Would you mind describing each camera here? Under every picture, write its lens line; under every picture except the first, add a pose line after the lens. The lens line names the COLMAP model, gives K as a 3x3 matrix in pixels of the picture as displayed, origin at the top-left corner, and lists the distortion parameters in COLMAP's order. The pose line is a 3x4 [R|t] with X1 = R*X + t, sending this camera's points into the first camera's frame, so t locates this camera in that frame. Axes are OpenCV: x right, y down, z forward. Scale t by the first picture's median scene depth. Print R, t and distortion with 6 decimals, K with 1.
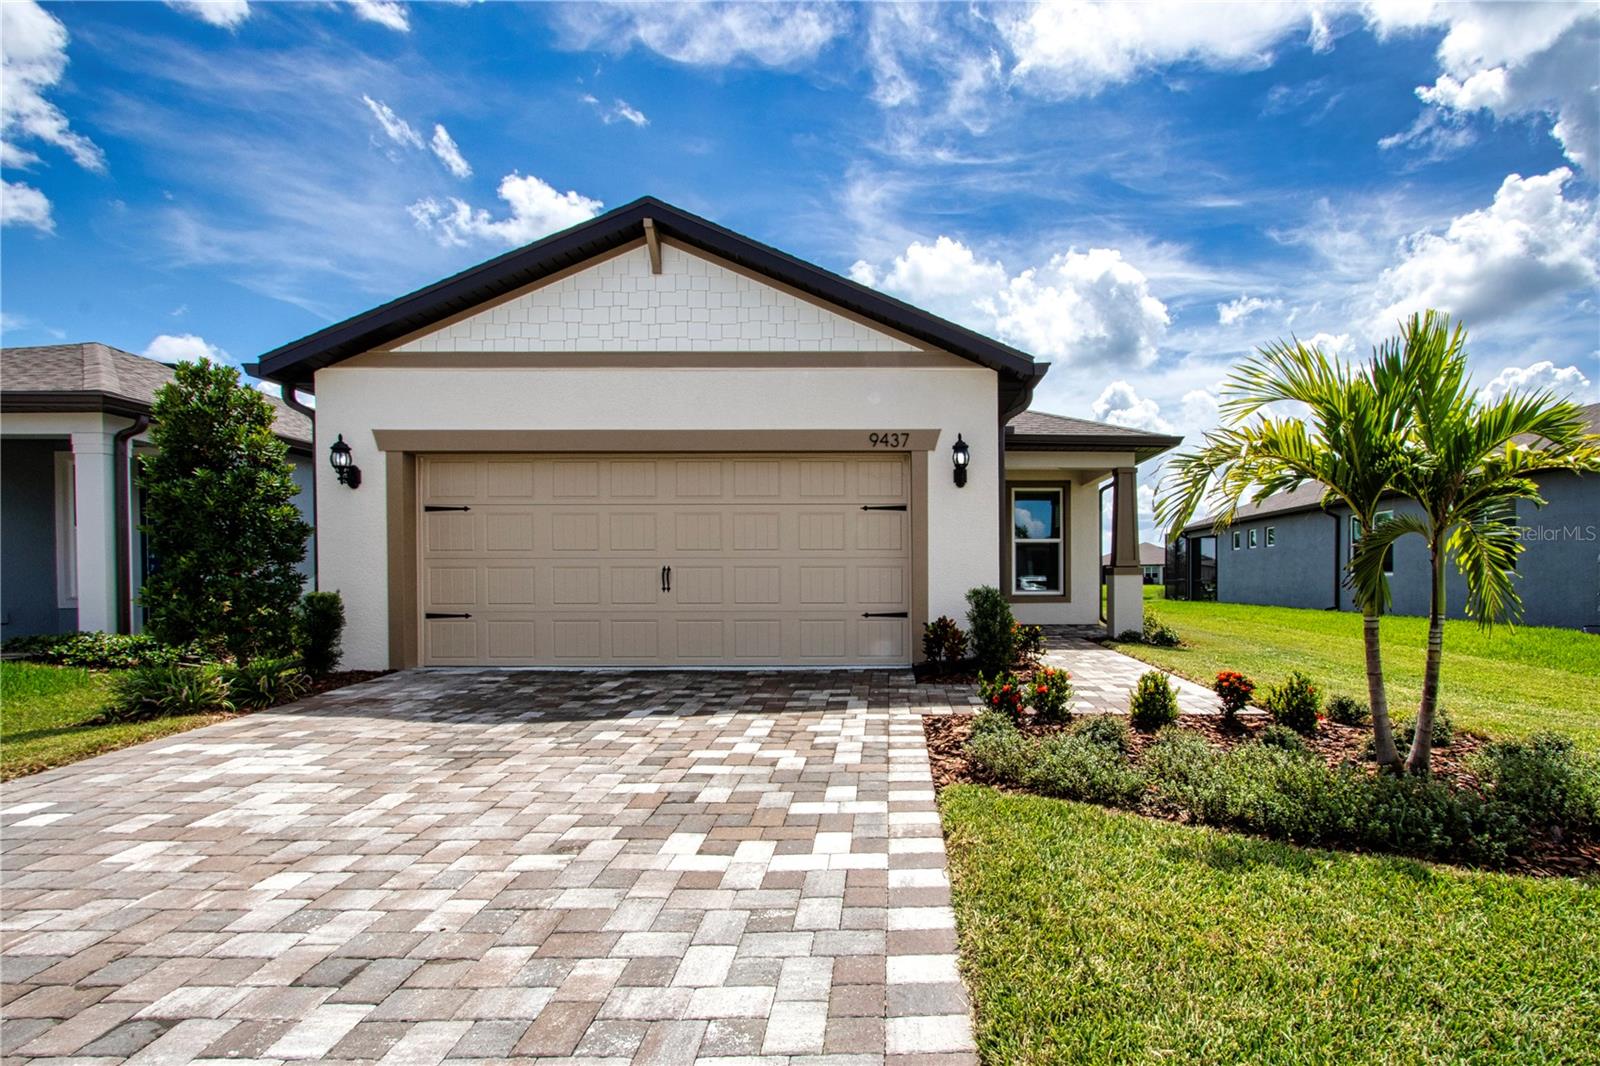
lens RADIAL K [[765.1, 0, 798.7], [0, 765.1, 537.4], [0, 0, 1]] dist [-0.014396, 0.001909]
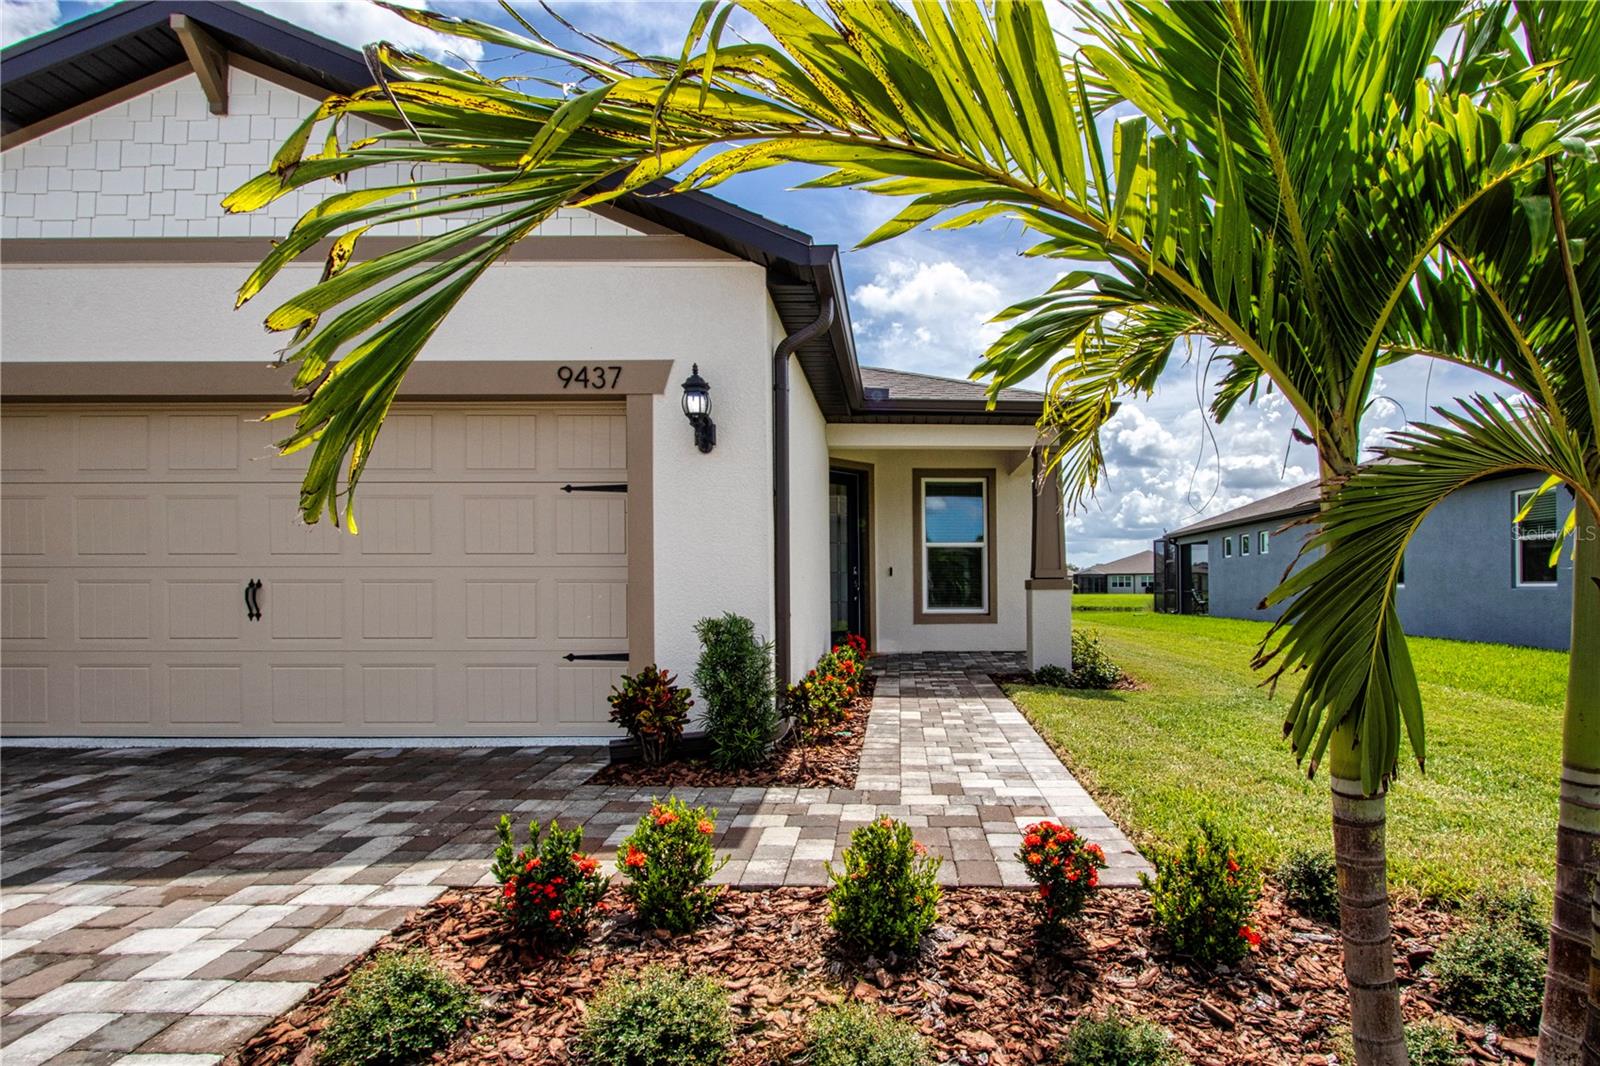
lens RADIAL K [[765.1, 0, 800.1], [0, 765.1, 532.4], [0, 0, 1]] dist [-0.014396, 0.001909]
pose [[0.999970, 0.001236, -0.007650, 0.294072], [-0.001361, 0.999865, -0.016399, 0.008626], [0.007628, 0.016409, 0.999836, 0.382690]]
